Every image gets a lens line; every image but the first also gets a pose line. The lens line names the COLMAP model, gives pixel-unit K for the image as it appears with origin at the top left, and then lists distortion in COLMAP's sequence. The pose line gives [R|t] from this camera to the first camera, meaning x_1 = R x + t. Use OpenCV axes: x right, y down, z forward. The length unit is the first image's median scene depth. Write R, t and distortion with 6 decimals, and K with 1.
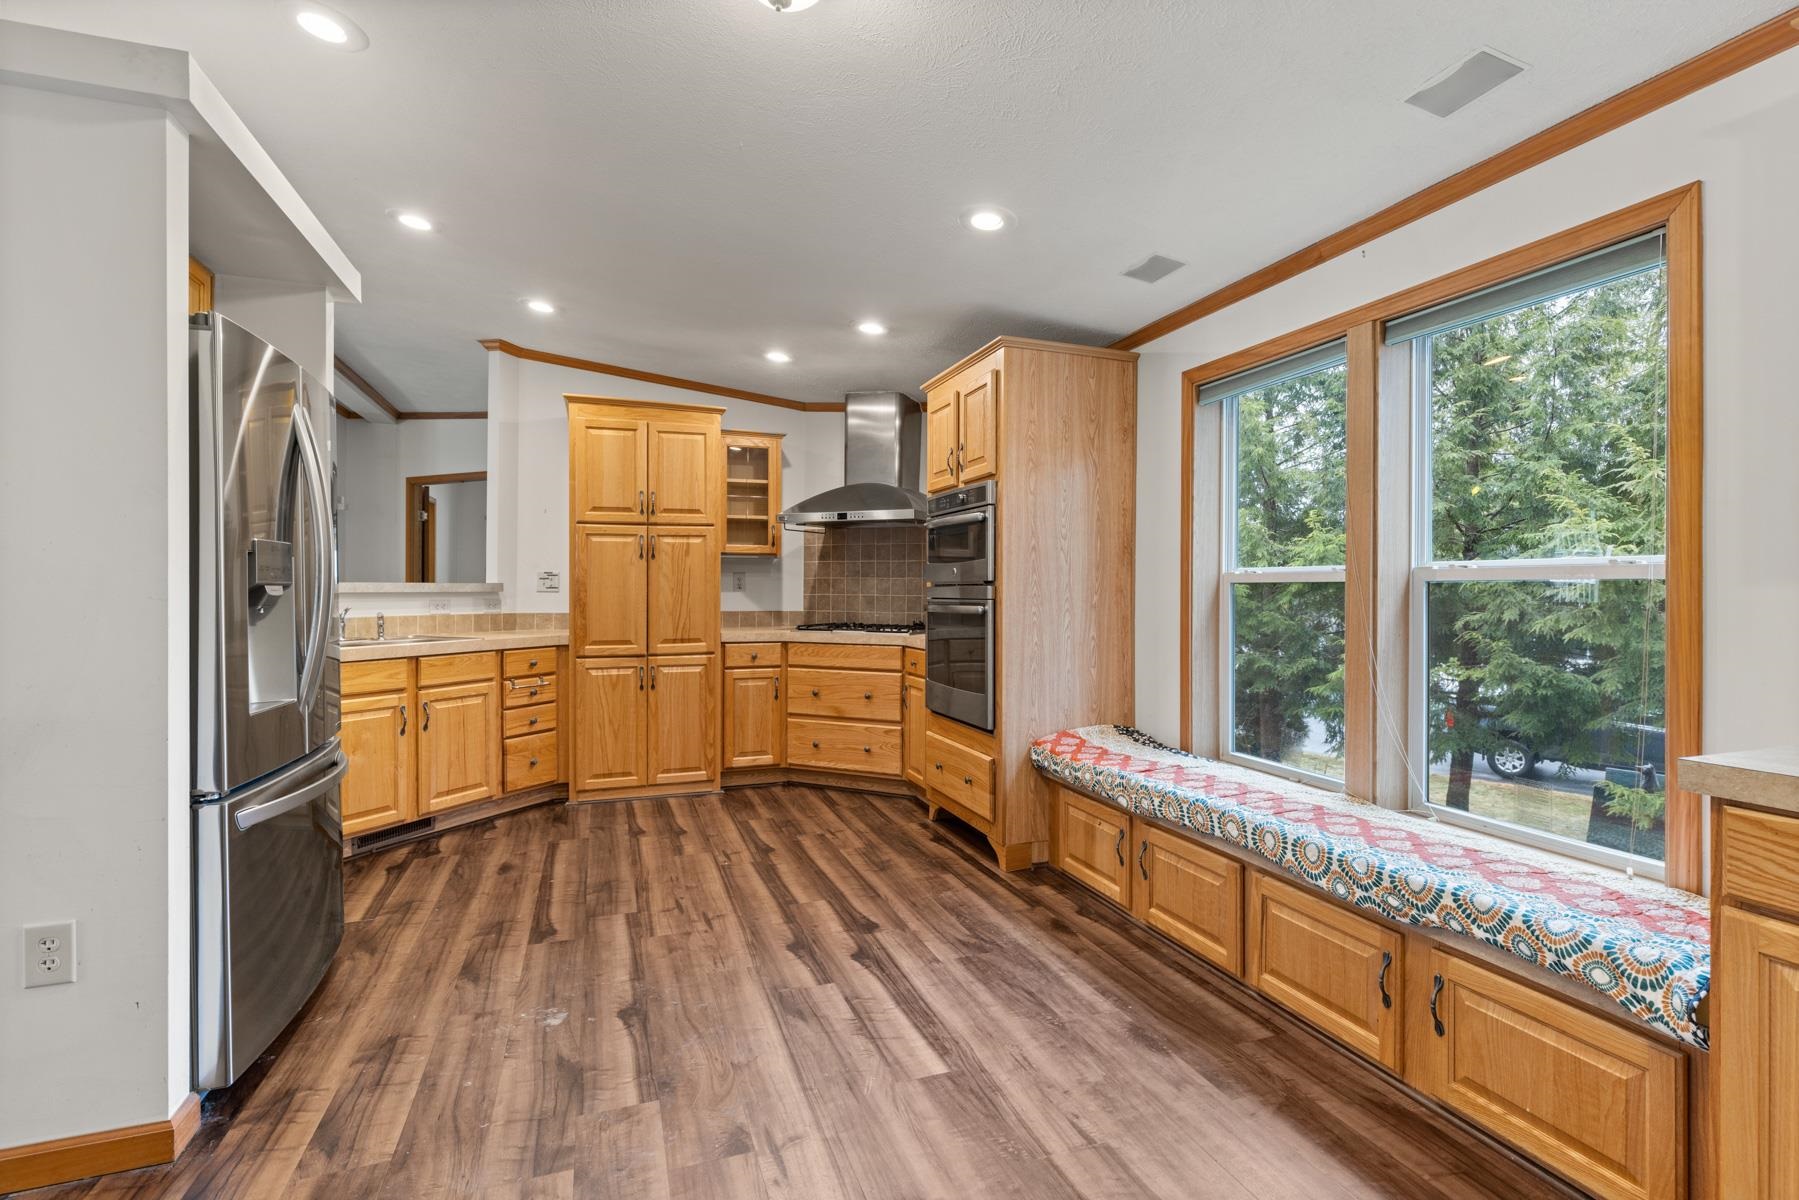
lens RADIAL K [[849.8, 0, 902.8], [0, 849.8, 590.8], [0, 0, 1]] dist [-0.001626, -0.000340]
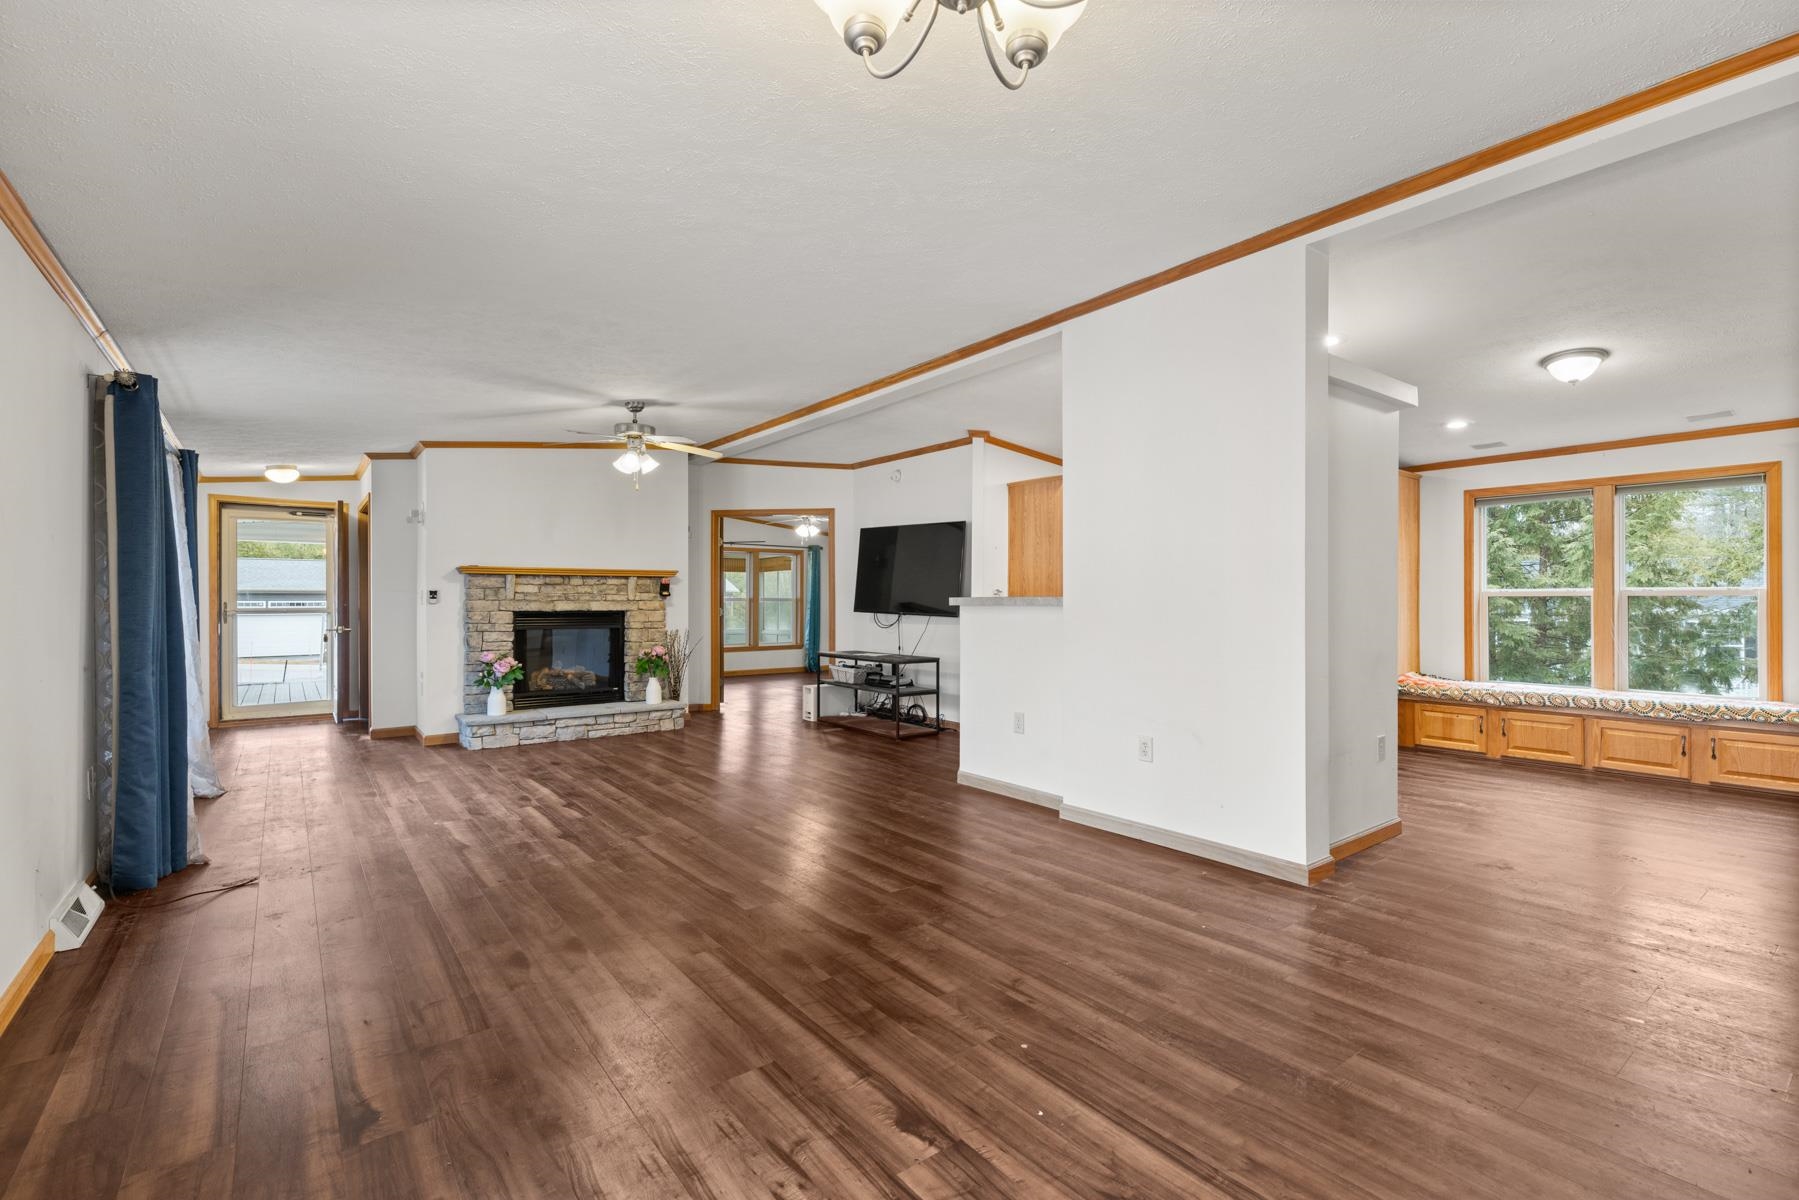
lens RADIAL K [[809.3, 0, 911.1], [0, 809.3, 601.6], [0, 0, 1]] dist [0.006849, 0.000116]
pose [[0.948601, -0.005006, 0.316435, -1.768355], [0.004899, 0.999987, 0.001132, -0.007198], [-0.316437, 0.000477, 0.948613, -0.460237]]
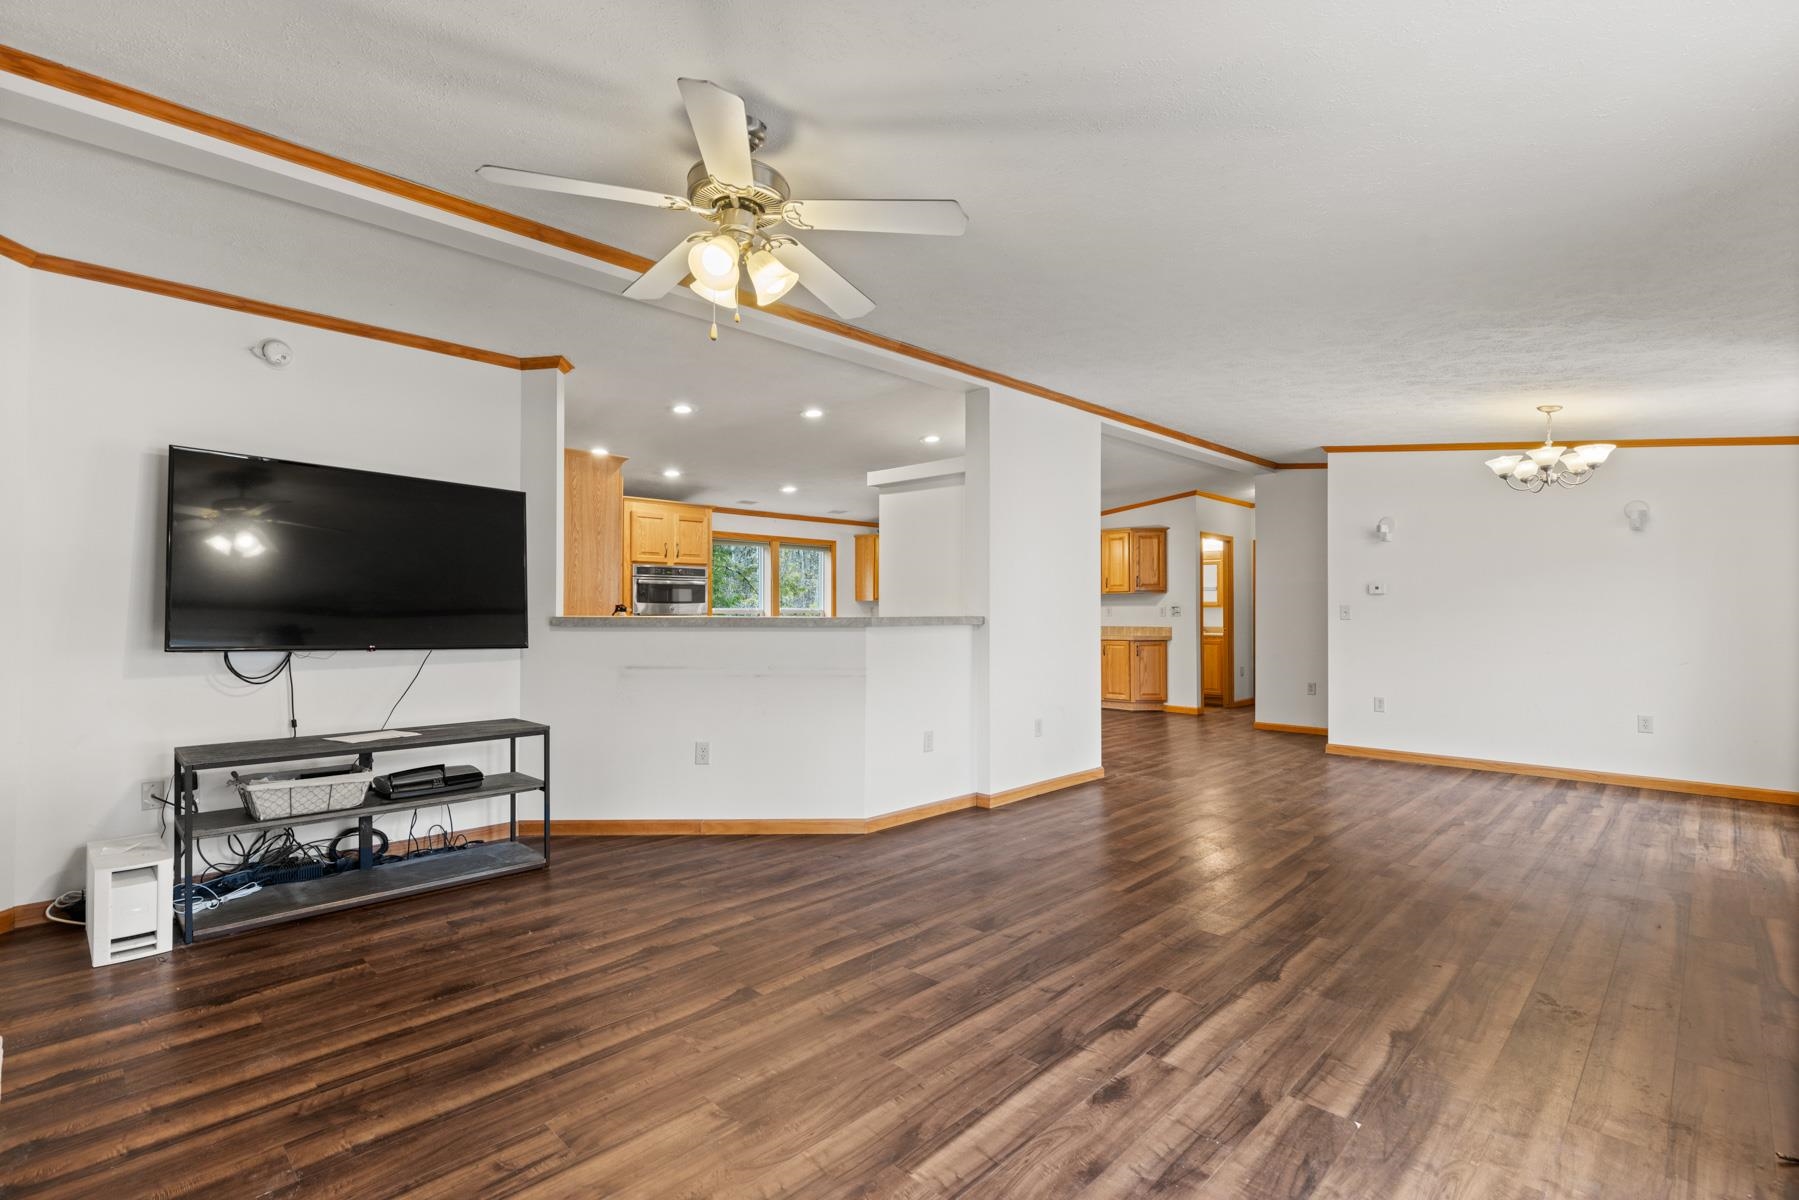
lens RADIAL K [[839.7, 0, 920.3], [0, 839.7, 608.5], [0, 0, 1]] dist [-0.001136, -0.000113]
pose [[-0.454438, -0.000612, 0.890778, -2.575263], [-0.001555, 0.999999, -0.000106, -0.031090], [-0.890777, -0.001433, -0.454438, 1.851312]]
